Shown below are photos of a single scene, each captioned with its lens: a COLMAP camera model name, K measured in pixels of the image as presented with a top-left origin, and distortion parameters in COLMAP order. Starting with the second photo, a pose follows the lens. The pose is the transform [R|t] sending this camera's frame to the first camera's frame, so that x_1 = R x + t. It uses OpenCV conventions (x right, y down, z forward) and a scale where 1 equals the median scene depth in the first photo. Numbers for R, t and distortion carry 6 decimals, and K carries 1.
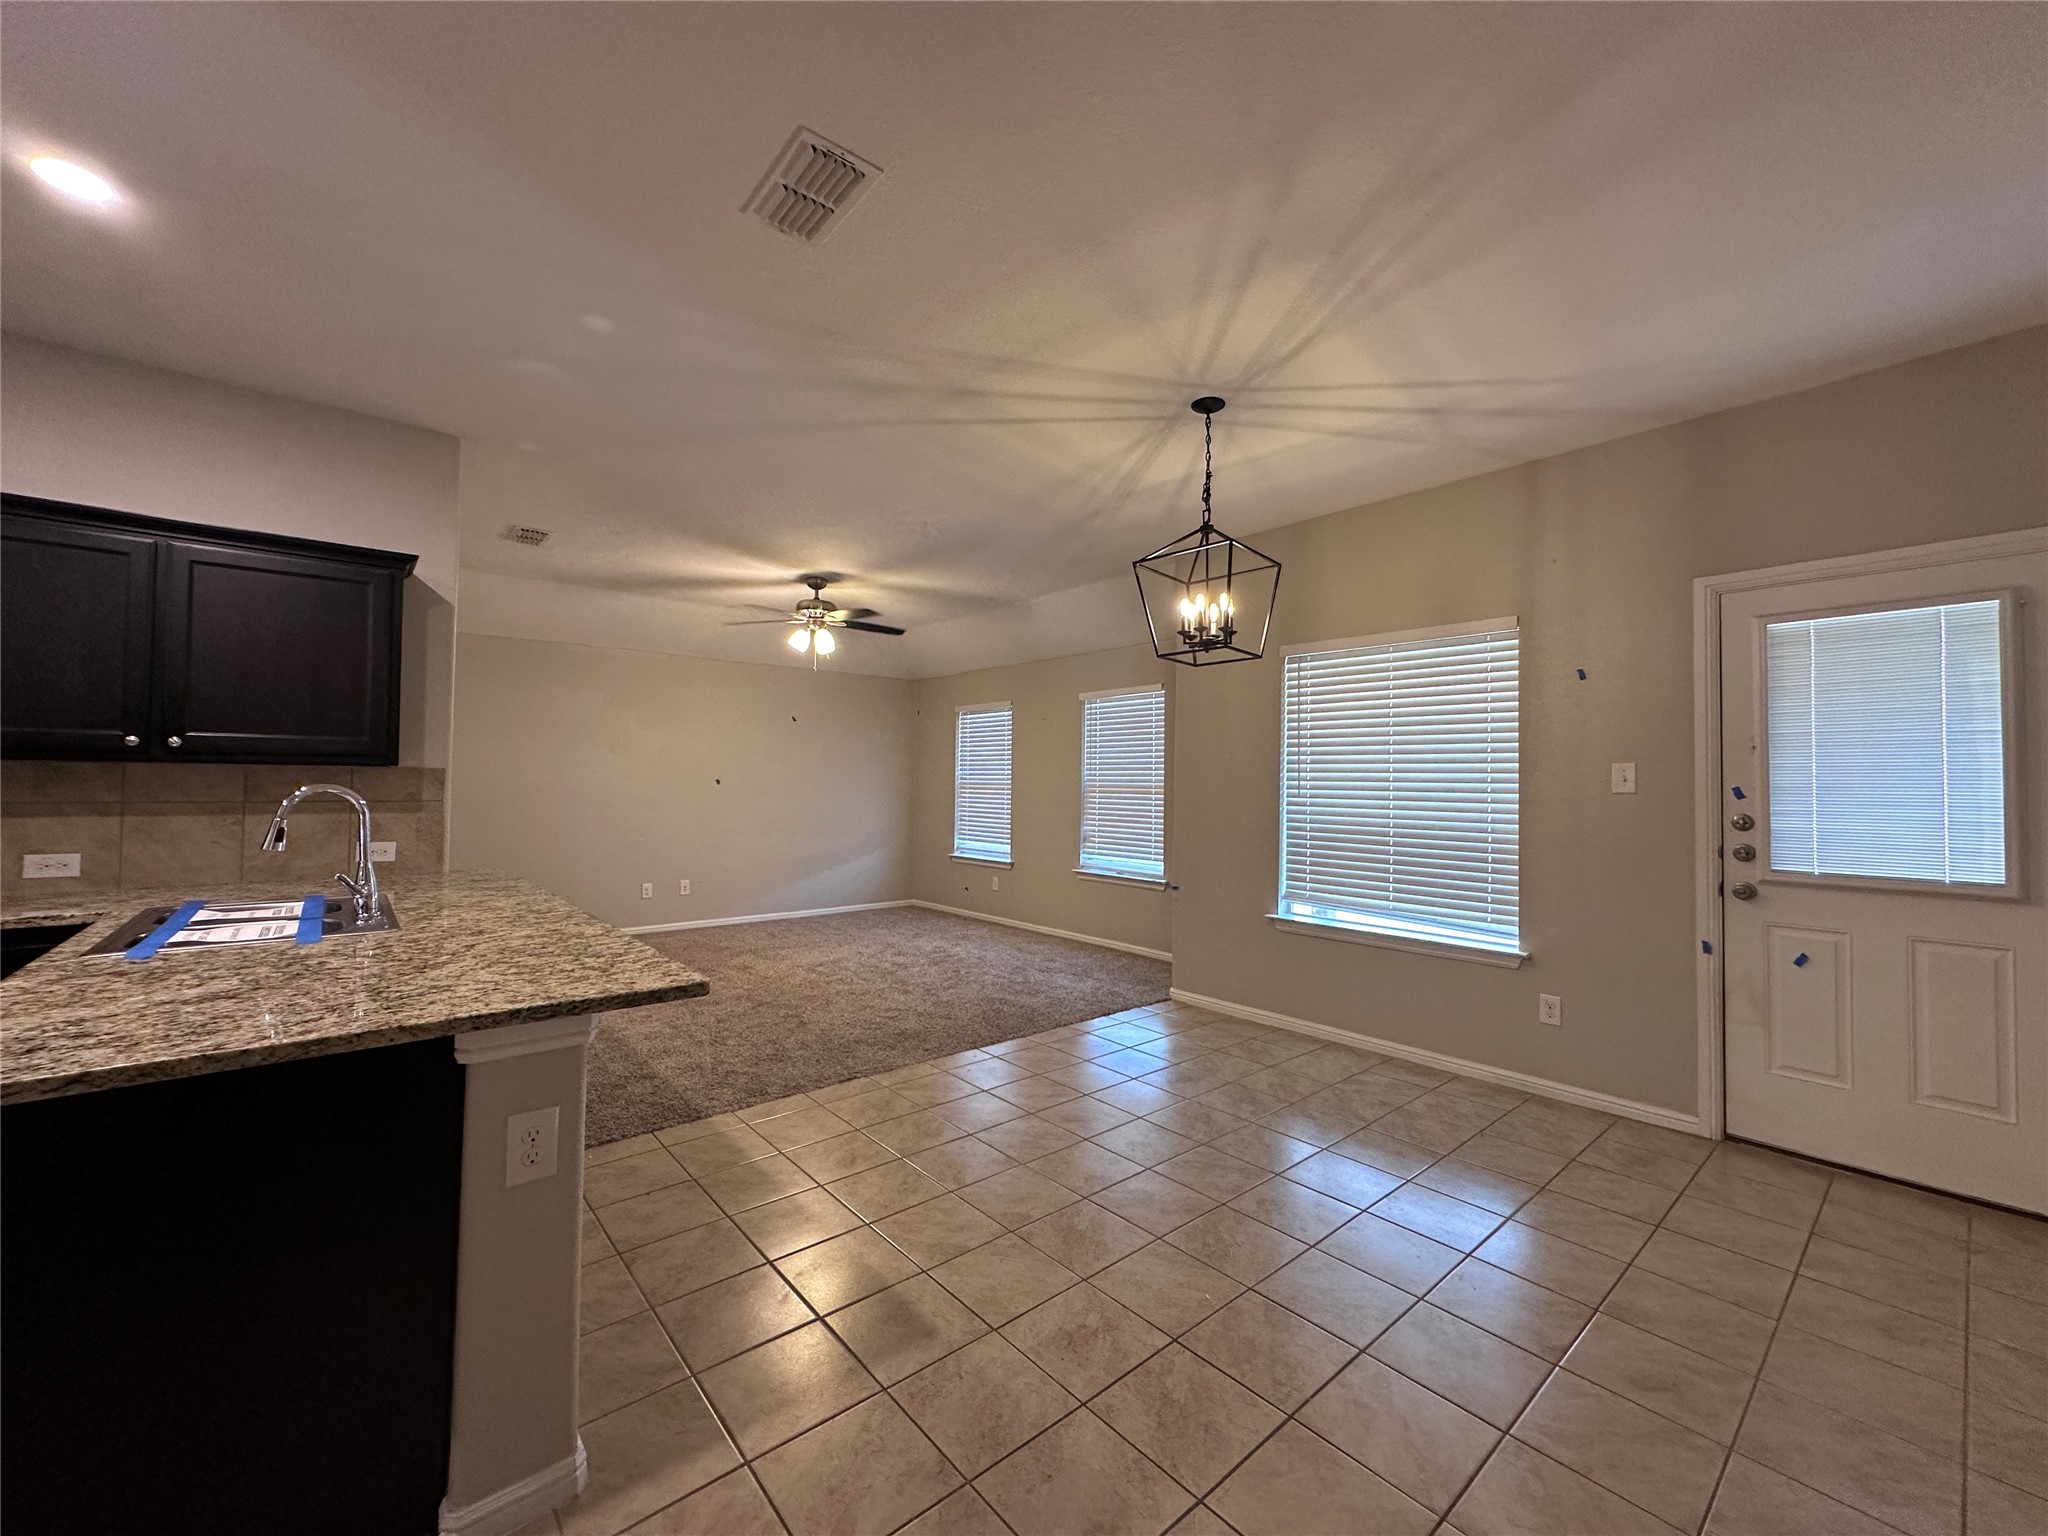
lens RADIAL K [[815.1, 0, 1024.0], [0, 815.1, 768.0], [0, 0, 1]] dist [0.001021, 0.000045]
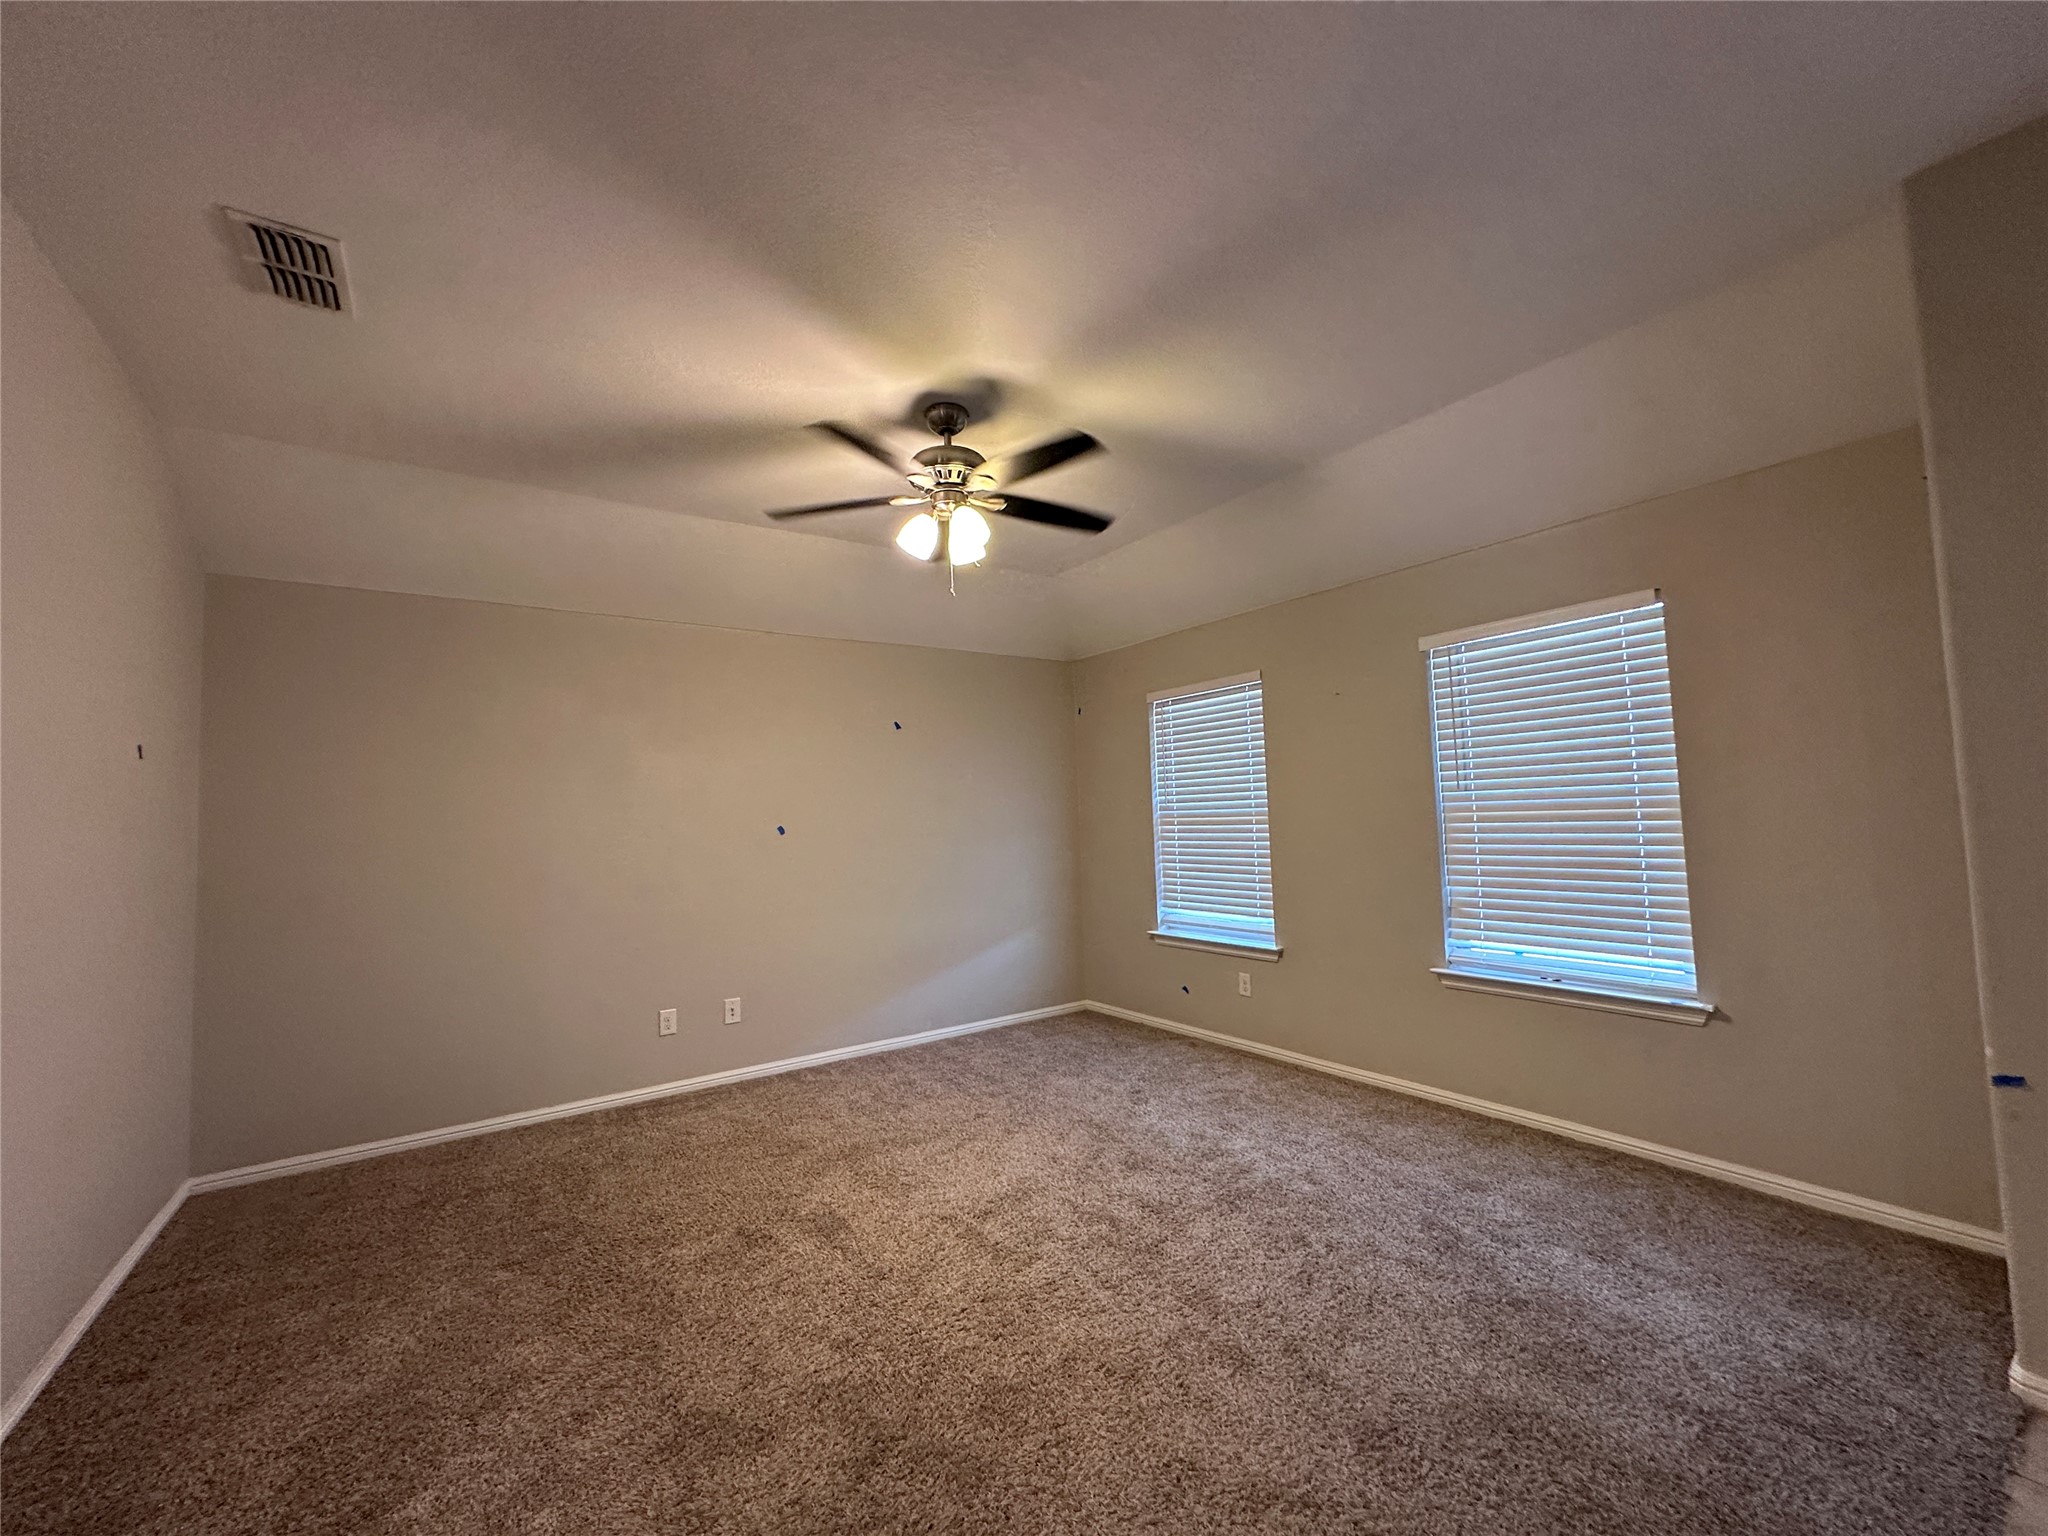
lens RADIAL K [[815.1, 0, 1024.0], [0, 815.1, 768.0], [0, 0, 1]] dist [0.001021, 0.000045]
pose [[0.994117, -0.050269, -0.095936, -0.132962], [0.046067, 0.997900, -0.045528, 0.006086], [0.098023, 0.040840, 0.994346, 0.406107]]
